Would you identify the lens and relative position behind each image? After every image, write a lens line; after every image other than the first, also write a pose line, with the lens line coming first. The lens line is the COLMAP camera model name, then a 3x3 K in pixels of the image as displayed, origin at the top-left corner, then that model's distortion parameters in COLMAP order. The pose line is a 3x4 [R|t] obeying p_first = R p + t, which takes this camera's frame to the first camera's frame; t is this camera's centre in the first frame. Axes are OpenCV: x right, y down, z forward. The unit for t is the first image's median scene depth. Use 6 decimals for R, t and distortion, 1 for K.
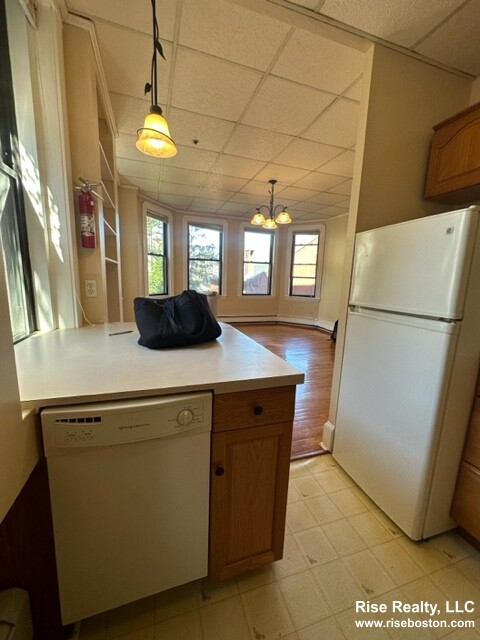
lens RADIAL K [[256.4, 0, 239.1], [0, 256.4, 320.0], [0, 0, 1]] dist [-0.001656, -0.000107]
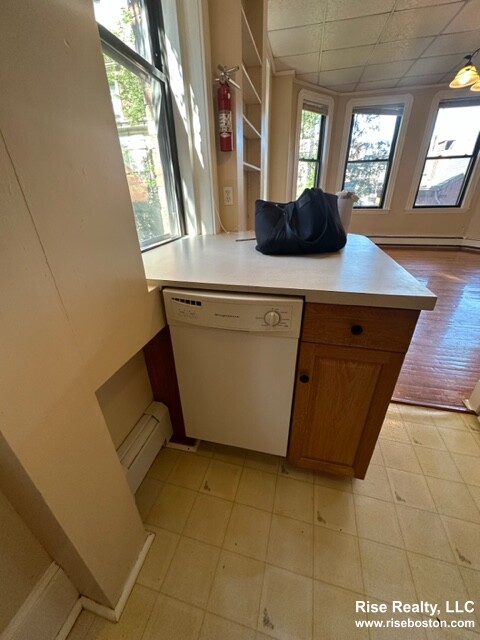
lens RADIAL K [[256.4, 0, 238.1], [0, 256.4, 320.6], [0, 0, 1]] dist [-0.001656, -0.000107]
pose [[0.842028, 0.196848, -0.502235, 0.079329], [-0.039995, 0.951260, 0.305786, 0.036937], [0.537949, -0.237393, 0.808860, 0.049209]]
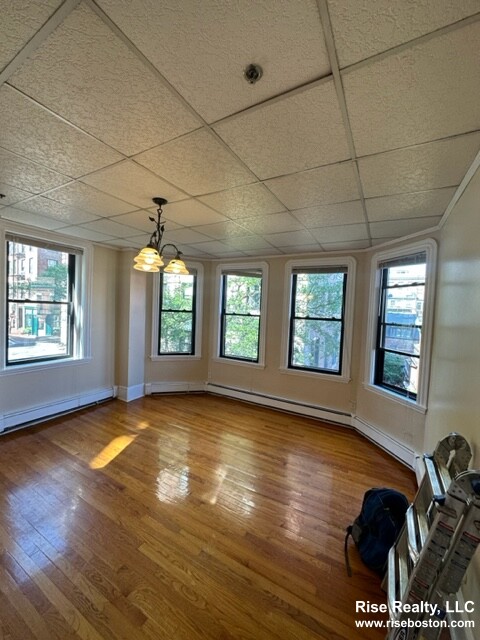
lens RADIAL K [[256.4, 0, 239.2], [0, 256.4, 320.1], [0, 0, 1]] dist [-0.001656, -0.000107]
pose [[0.659933, 0.027118, -0.750835, 1.430163], [-0.146711, 0.984762, -0.093381, -0.472163], [0.736862, 0.171781, 0.653855, 1.587141]]
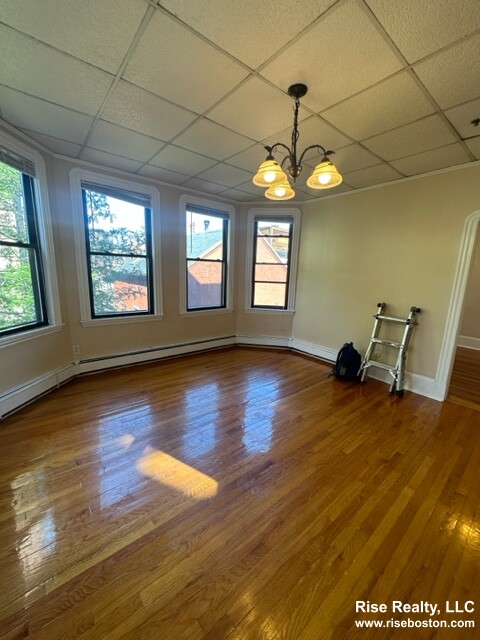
lens RADIAL K [[256.4, 0, 239.2], [0, 256.4, 321.4], [0, 0, 1]] dist [-0.001656, -0.000107]
pose [[0.937571, -0.069220, 0.340837, -0.296063], [0.056952, 0.997322, 0.045881, -0.321499], [-0.343100, -0.023606, 0.939002, 1.207089]]
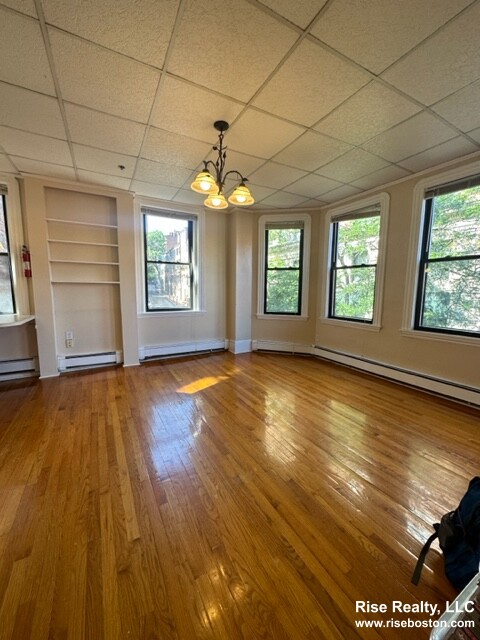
lens RADIAL K [[256.4, 0, 238.8], [0, 256.4, 320.0], [0, 0, 1]] dist [-0.001656, -0.000107]
pose [[0.166255, 0.087448, -0.982198, 1.496910], [-0.169866, 0.983710, 0.058830, -0.295875], [0.971342, 0.157061, 0.178401, 2.012240]]
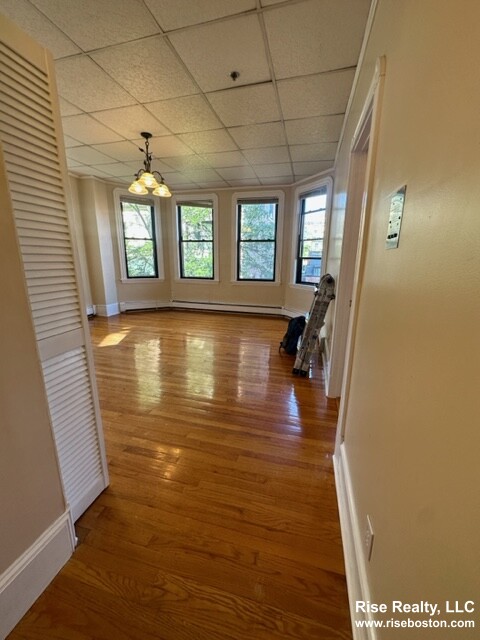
lens RADIAL K [[256.4, 0, 240.2], [0, 256.4, 320.0], [0, 0, 1]] dist [-0.001656, -0.000107]
pose [[0.829280, 0.108793, -0.548142, 1.744811], [-0.079562, 0.993860, 0.076888, -0.107790], [0.553141, -0.020151, 0.832844, 0.977867]]
